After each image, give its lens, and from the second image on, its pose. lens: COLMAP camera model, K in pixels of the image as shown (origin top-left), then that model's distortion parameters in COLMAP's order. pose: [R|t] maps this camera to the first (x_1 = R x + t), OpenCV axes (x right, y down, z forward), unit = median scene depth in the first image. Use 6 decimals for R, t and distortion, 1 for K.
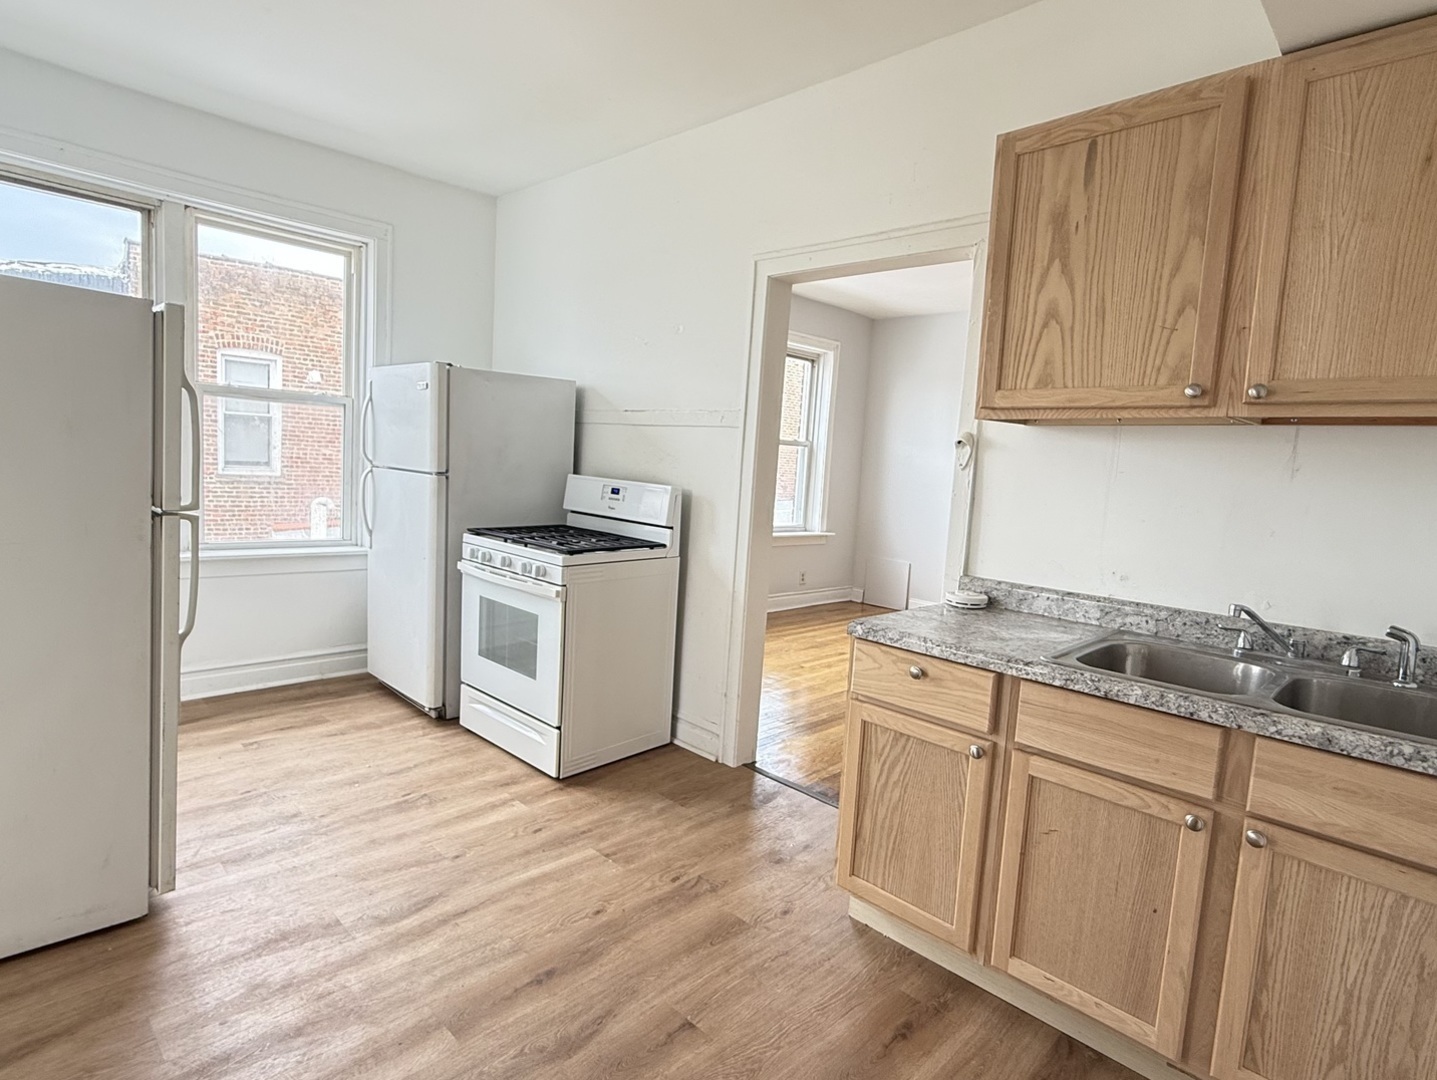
lens RADIAL K [[771.2, 0, 718.9], [0, 771.2, 539.8], [0, 0, 1]] dist [0.000365, -0.000084]
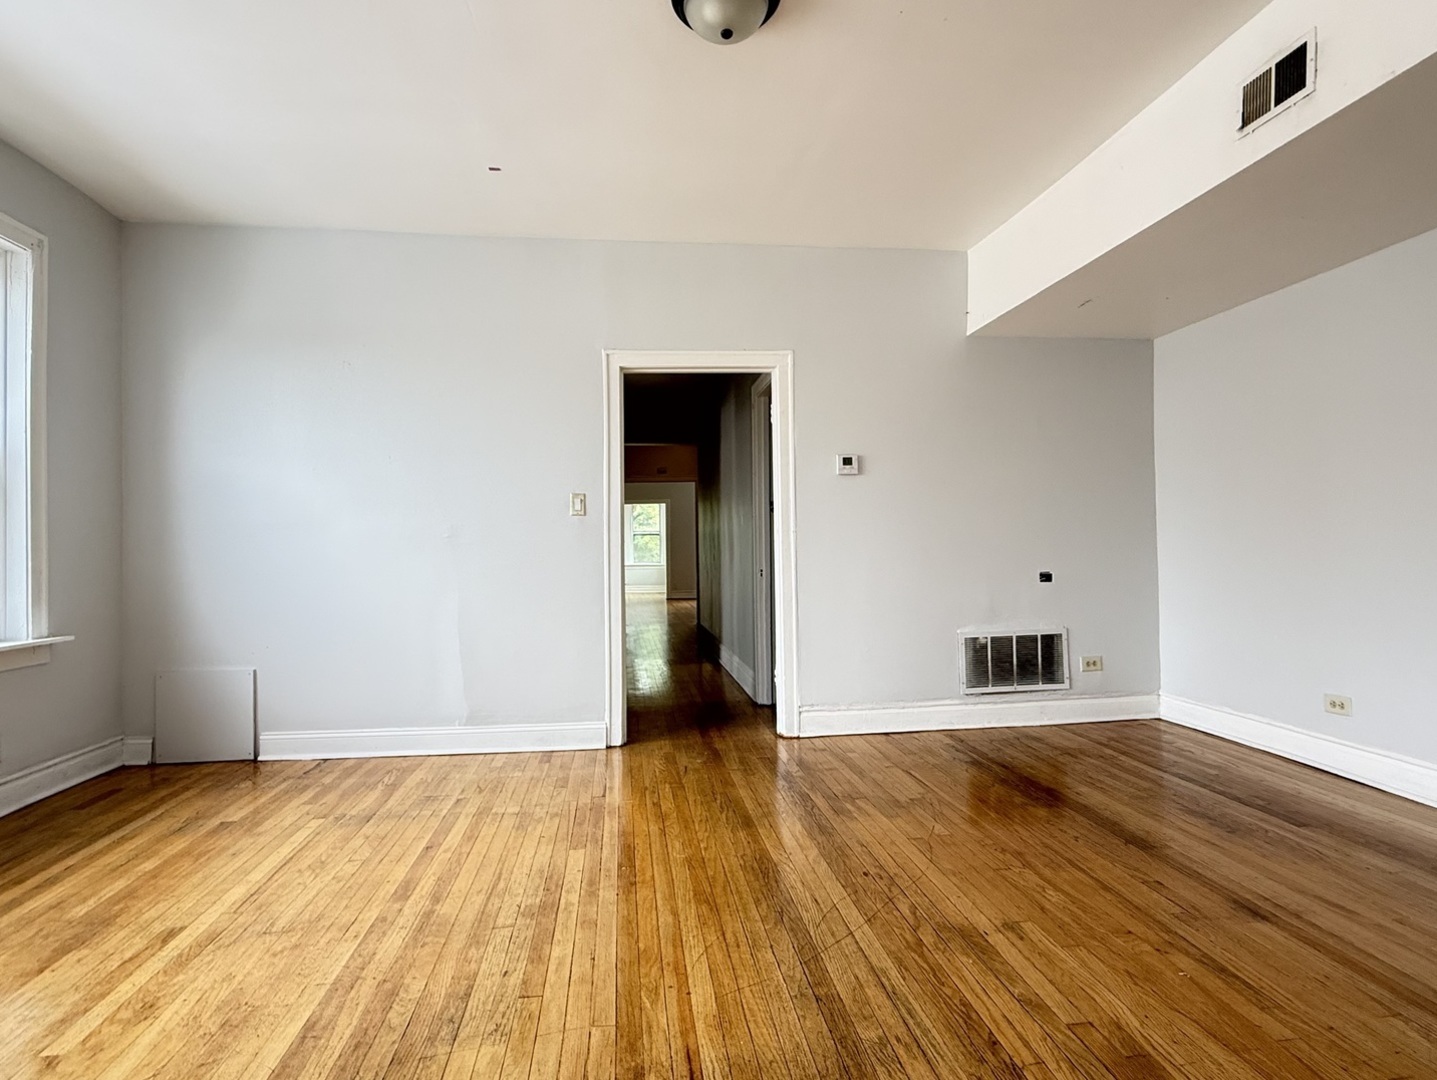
lens RADIAL K [[771.2, 0, 718.6], [0, 771.2, 541.7], [0, 0, 1]] dist [0.000365, -0.000084]
pose [[0.619453, -0.065641, 0.782284, 0.035547], [0.127234, 0.991718, -0.017536, -0.010184], [-0.774654, 0.110396, 0.622675, 0.473430]]
